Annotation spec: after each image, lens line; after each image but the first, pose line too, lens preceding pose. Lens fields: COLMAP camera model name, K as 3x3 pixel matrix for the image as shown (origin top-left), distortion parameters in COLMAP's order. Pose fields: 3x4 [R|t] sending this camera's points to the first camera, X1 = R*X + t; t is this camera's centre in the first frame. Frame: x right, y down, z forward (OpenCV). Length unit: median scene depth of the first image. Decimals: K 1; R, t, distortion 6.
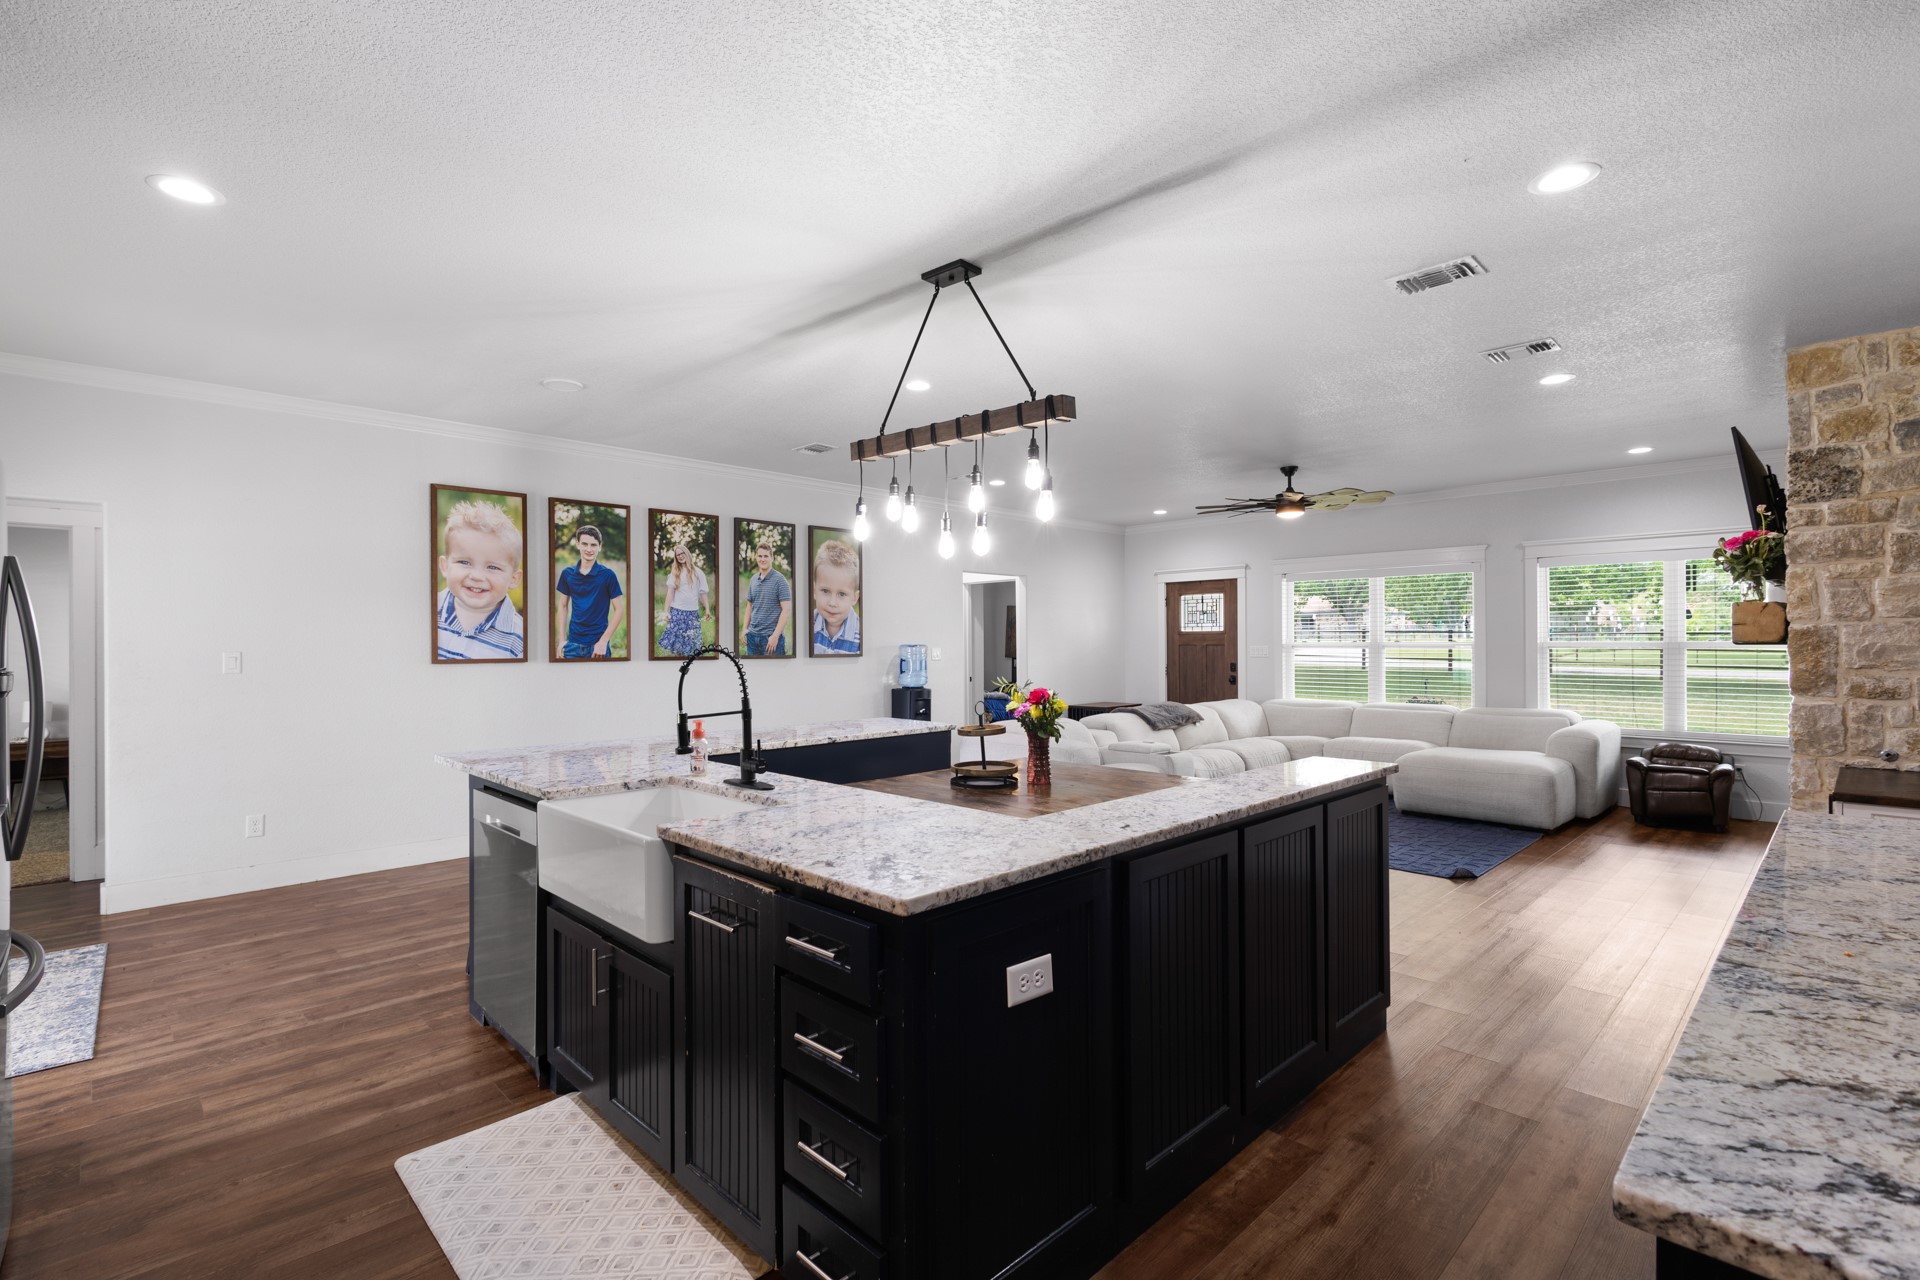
lens RADIAL K [[887.5, 0, 966.5], [0, 887.5, 646.6], [0, 0, 1]] dist [0.008073, -0.001422]
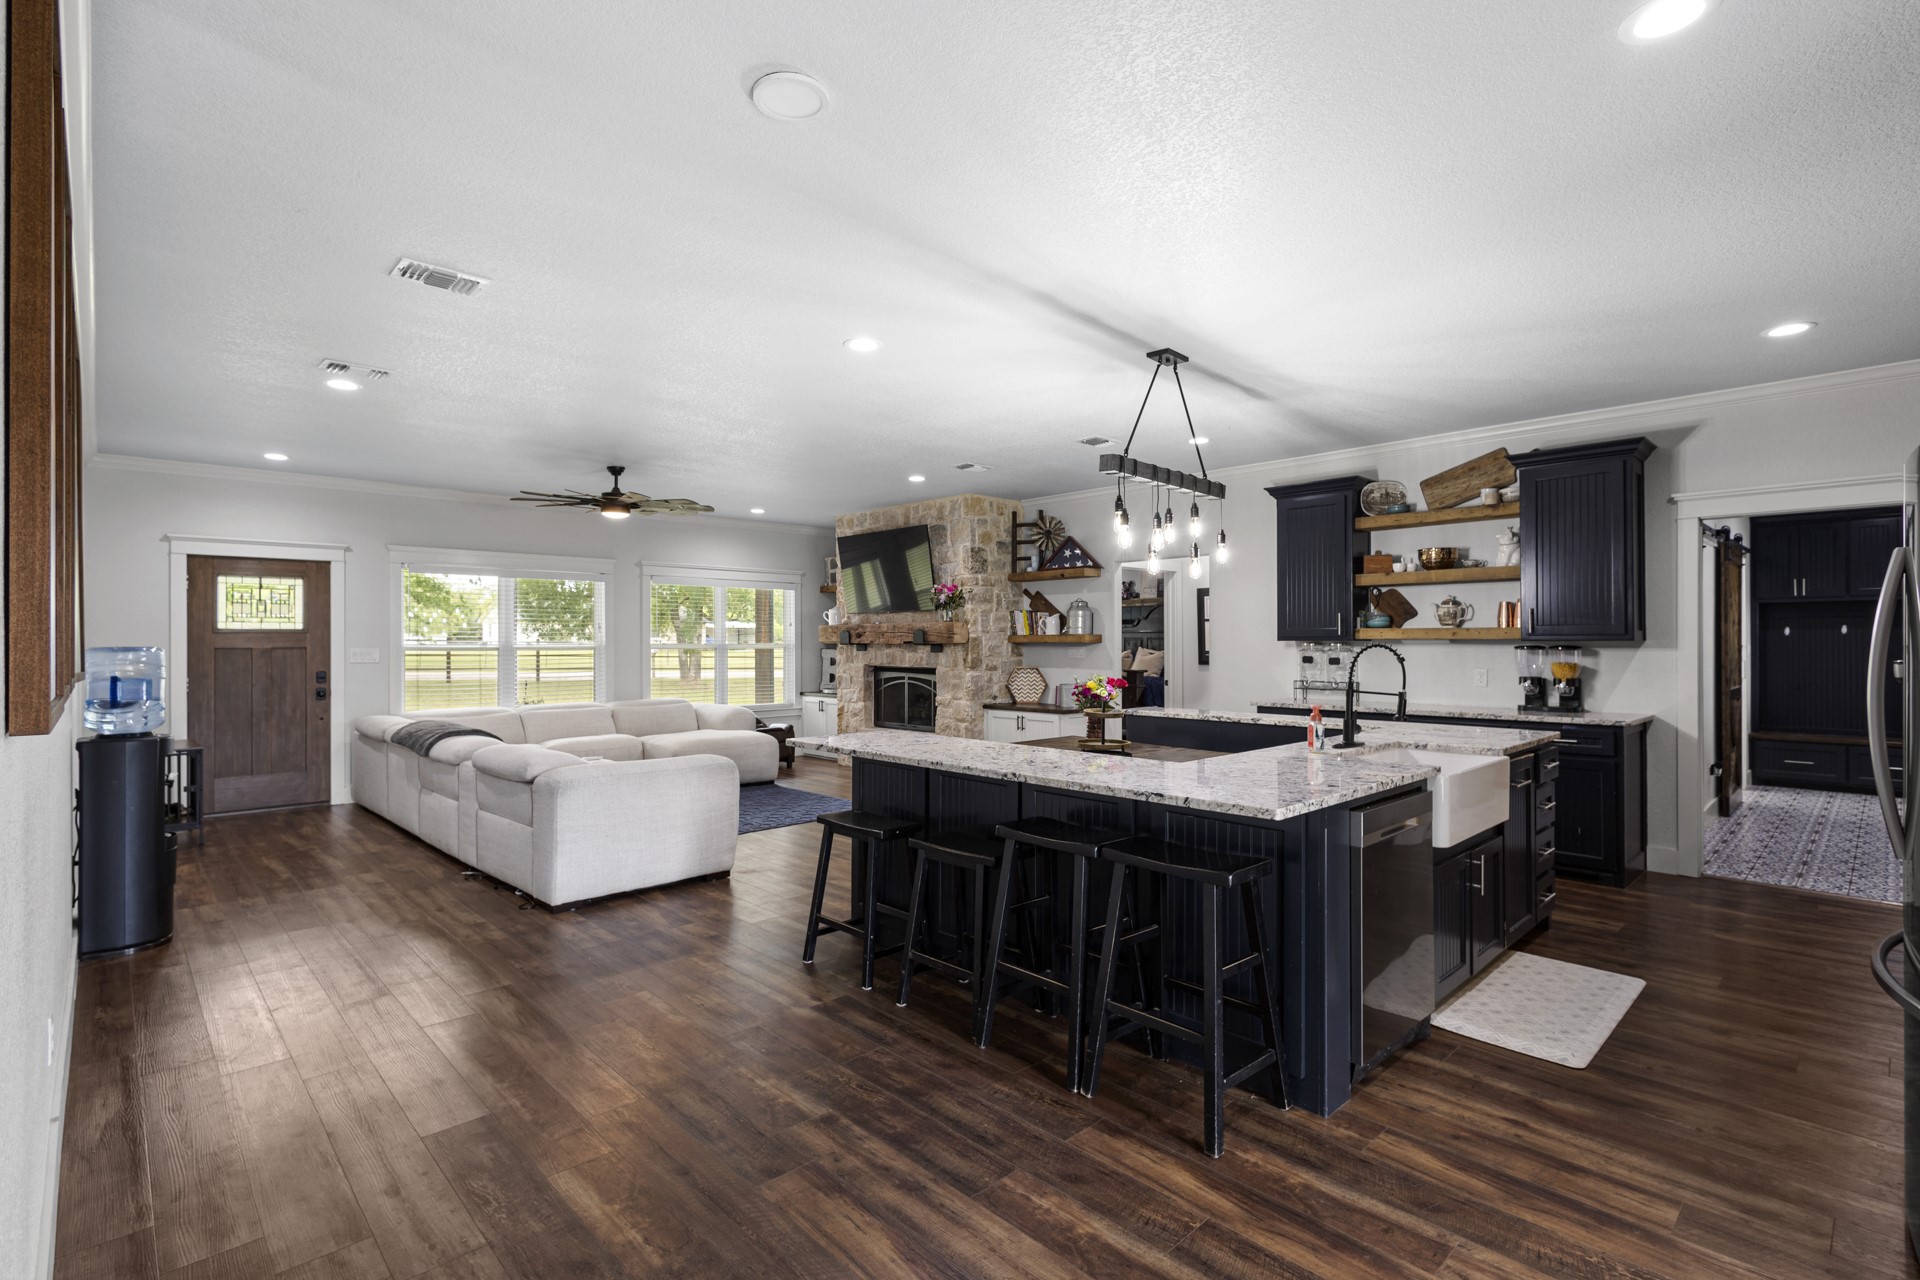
lens RADIAL K [[887.5, 0, 956.0], [0, 887.5, 640.1], [0, 0, 1]] dist [0.008073, -0.001422]
pose [[0.021437, 0.007318, 0.999743, -0.663842], [0.006498, 0.999951, -0.007459, 0.000977], [-0.999749, 0.006656, 0.021388, 0.645356]]
